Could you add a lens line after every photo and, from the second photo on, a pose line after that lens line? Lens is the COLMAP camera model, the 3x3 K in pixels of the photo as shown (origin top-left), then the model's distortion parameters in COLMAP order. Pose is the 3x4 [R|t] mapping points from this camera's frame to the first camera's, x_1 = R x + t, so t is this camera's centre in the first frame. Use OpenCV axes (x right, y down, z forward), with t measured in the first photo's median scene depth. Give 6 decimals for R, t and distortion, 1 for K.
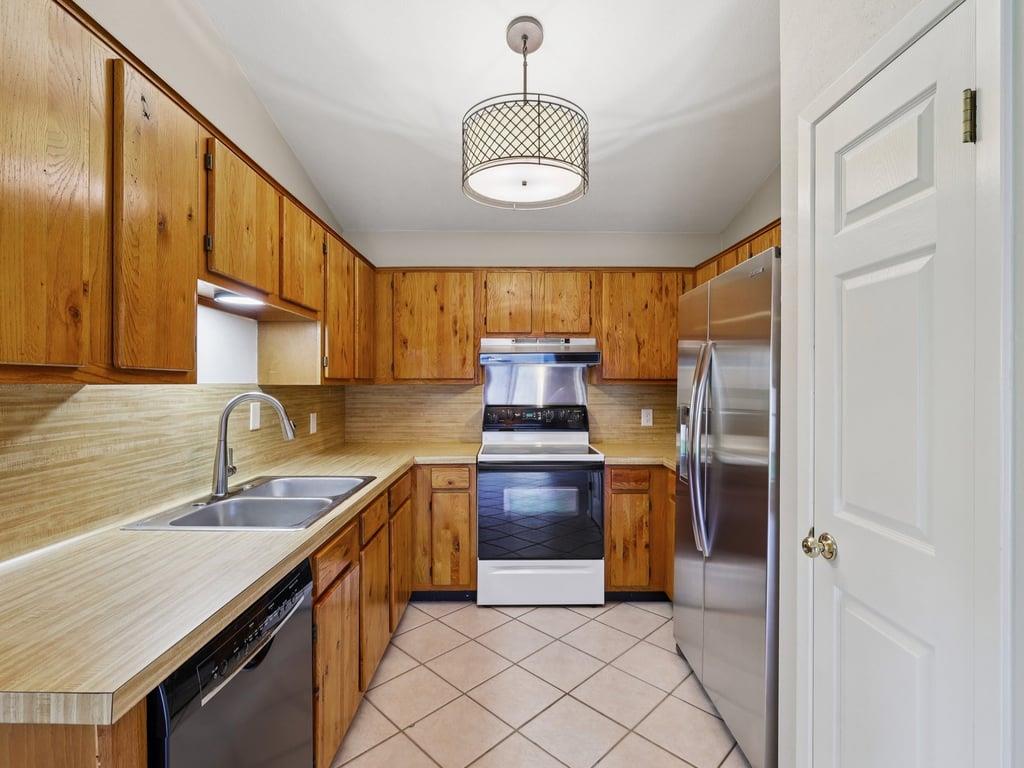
lens RADIAL K [[489.3, 0, 512.0], [0, 489.3, 379.4], [0, 0, 1]] dist [0.000070, 0.000288]
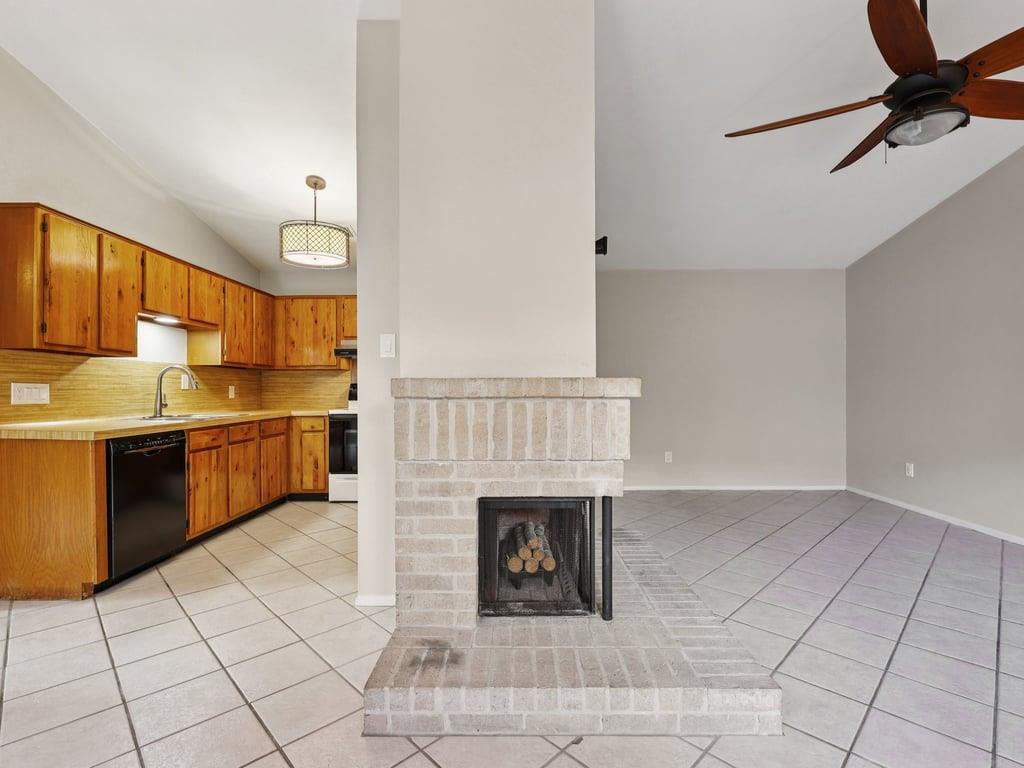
lens RADIAL K [[488.4, 0, 515.6], [0, 488.4, 385.6], [0, 0, 1]] dist [-0.001335, 0.000810]
pose [[0.999866, -0.002306, -0.016188, 0.589641], [0.002280, 0.999996, -0.001662, 0.074939], [0.016191, 0.001625, 0.999868, -0.641111]]
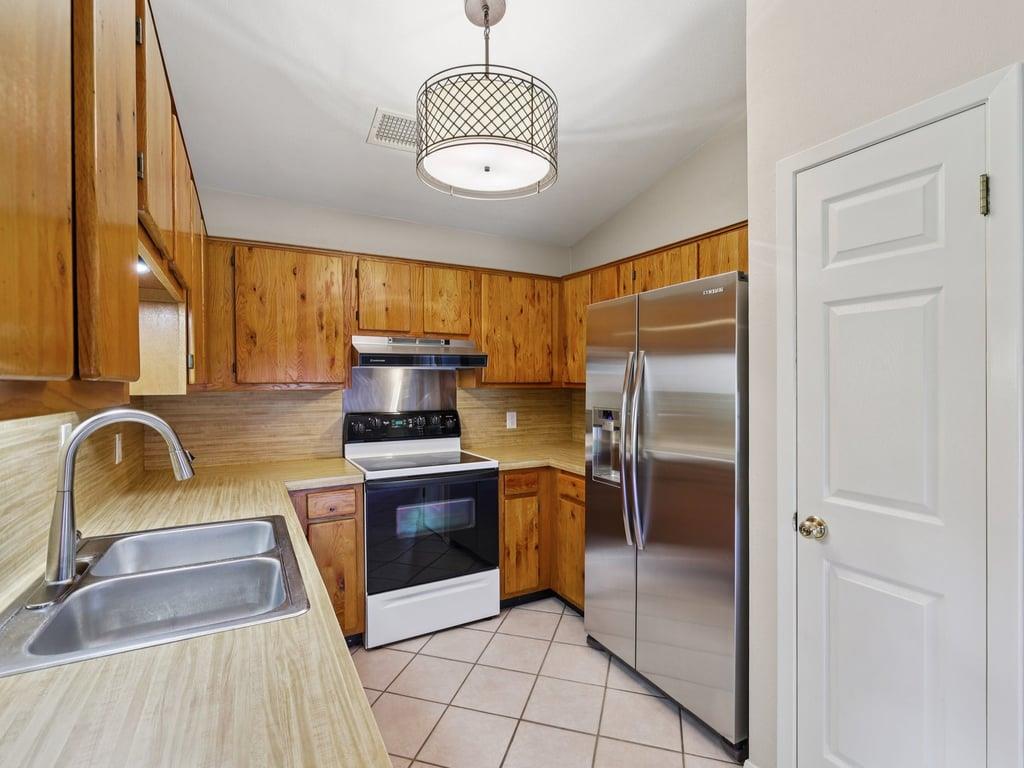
lens RADIAL K [[489.3, 0, 512.0], [0, 489.3, 379.4], [0, 0, 1]] dist [0.000070, 0.000288]
pose [[0.879948, -0.000344, 0.475069, -0.250933], [-0.000594, 0.999998, 0.001824, -0.010271], [-0.475069, -0.001887, 0.879947, 0.128359]]
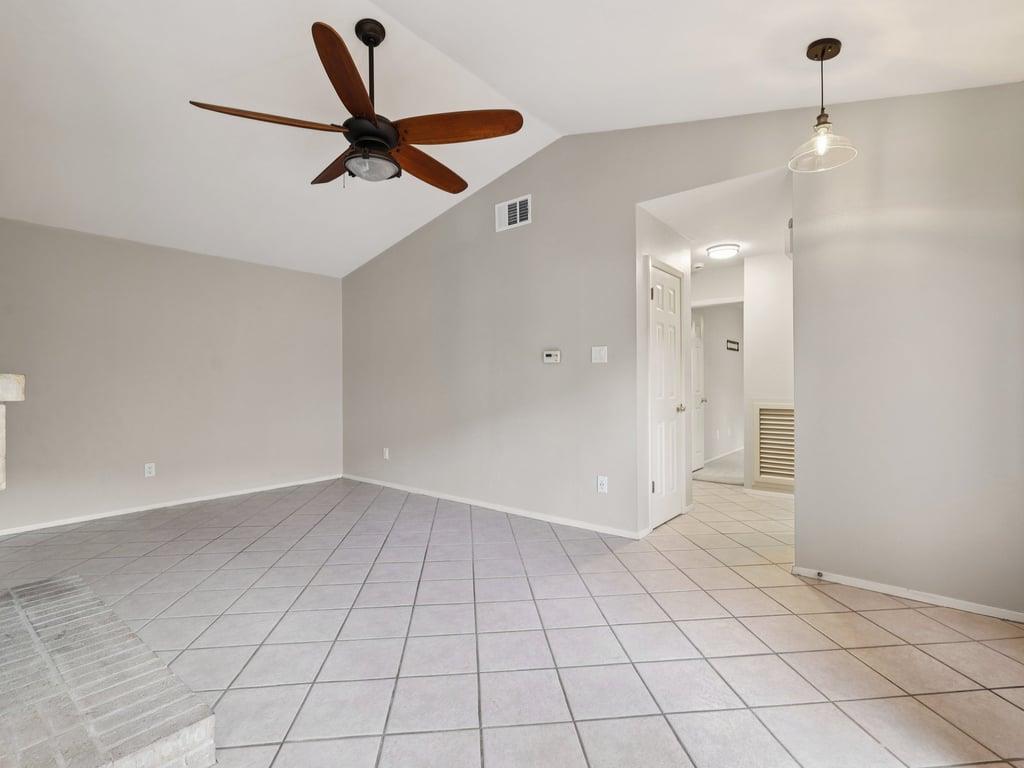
lens RADIAL K [[487.9, 0, 515.8], [0, 487.9, 382.9], [0, 0, 1]] dist [-0.000444, 0.000721]
pose [[0.637741, -0.002299, 0.770248, 0.689983], [0.004063, 0.999992, -0.000379, 0.073775], [-0.770240, 0.003372, 0.637745, -0.651828]]
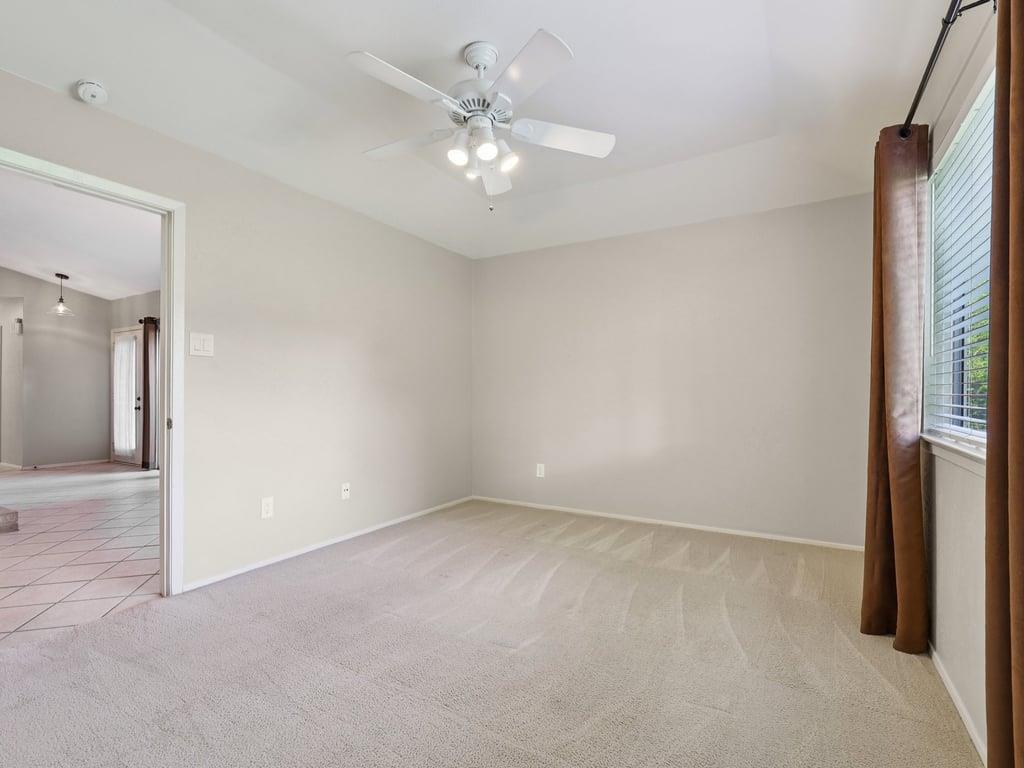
lens RADIAL K [[489.6, 0, 512.0], [0, 489.6, 391.9], [0, 0, 1]] dist [-0.001523, 0.001678]
pose [[-0.858941, -0.001998, 0.512071, -1.438800], [-0.003790, 0.999990, -0.002456, 0.081485], [-0.512061, -0.004050, -0.858939, 0.377689]]
